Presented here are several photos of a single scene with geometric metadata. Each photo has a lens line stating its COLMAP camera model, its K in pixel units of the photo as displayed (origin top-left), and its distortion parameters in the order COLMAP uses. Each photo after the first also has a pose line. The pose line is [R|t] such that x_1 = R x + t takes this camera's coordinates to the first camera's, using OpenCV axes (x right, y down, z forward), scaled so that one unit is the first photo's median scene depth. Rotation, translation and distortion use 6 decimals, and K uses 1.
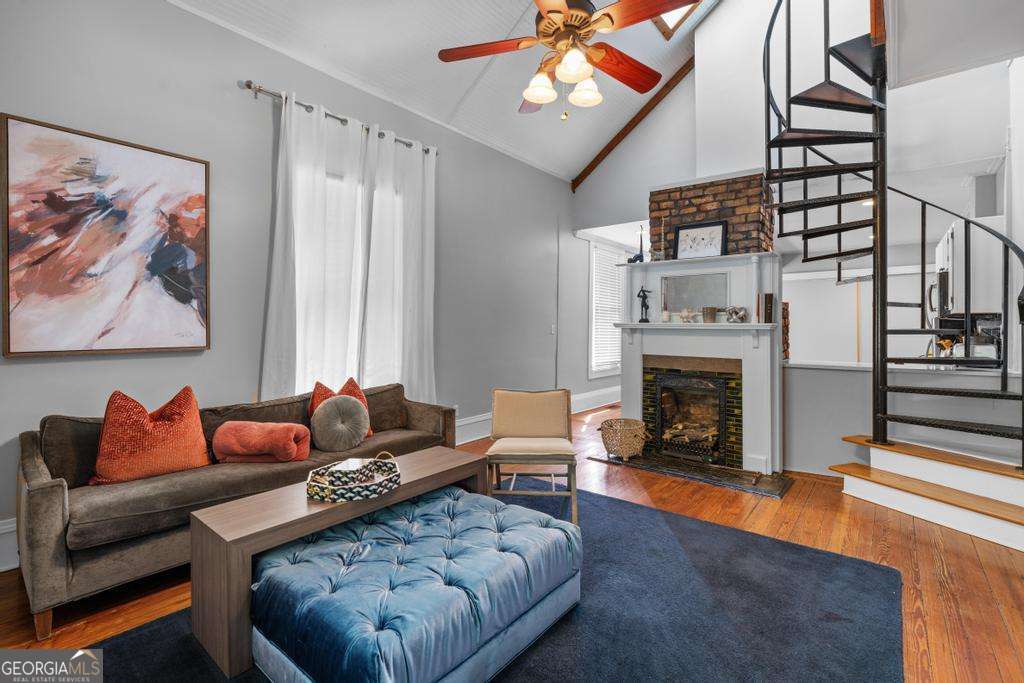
lens RADIAL K [[471.1, 0, 507.9], [0, 471.1, 323.2], [0, 0, 1]] dist [-0.000558, 0.000660]
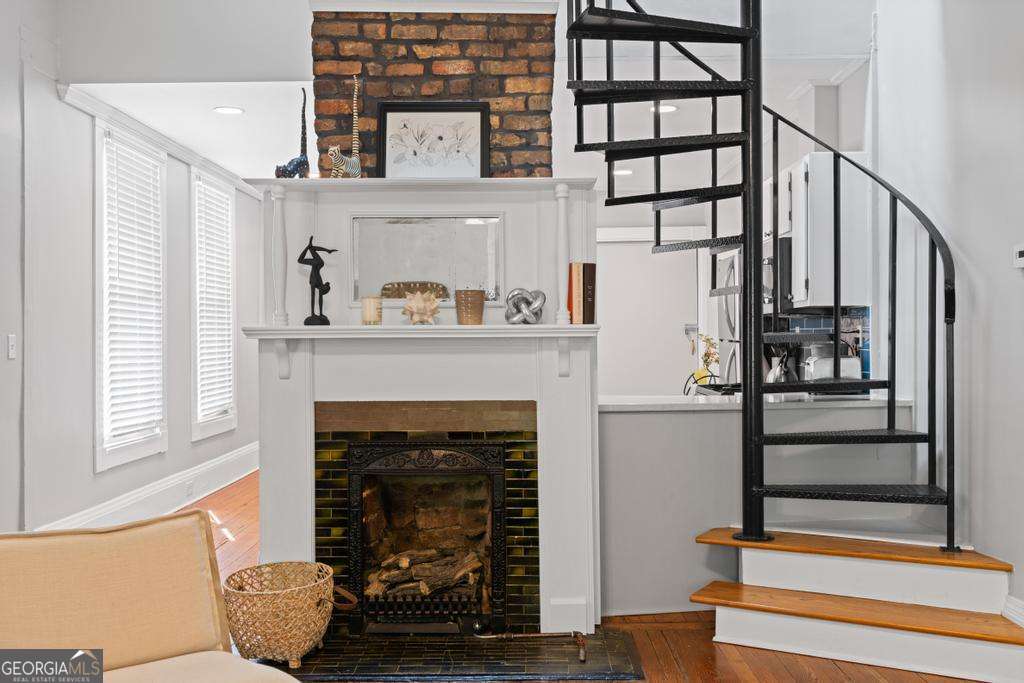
lens RADIAL K [[1002.6, 0, 521.5], [0, 1002.6, 346.5], [0, 0, 1]] dist [0.011634, 0.000000]
pose [[0.769334, -0.018158, 0.638588, -0.145282], [0.007784, 0.999788, 0.019051, 0.002423], [-0.638799, -0.009686, 0.769313, 0.220070]]
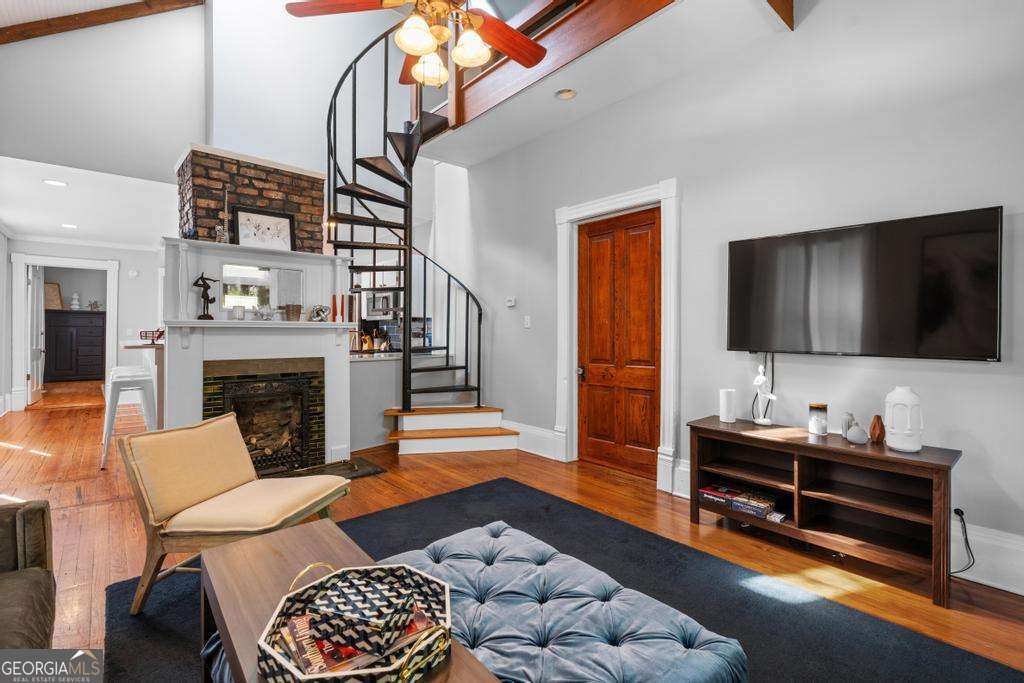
lens RADIAL K [[471.1, 0, 506.6], [0, 471.1, 332.3], [0, 0, 1]] dist [-0.000558, 0.000660]
pose [[0.169253, -0.009823, 0.985524, -0.417197], [-0.009208, 0.999891, 0.011547, 0.006361], [-0.985530, -0.011029, 0.169144, 0.405321]]
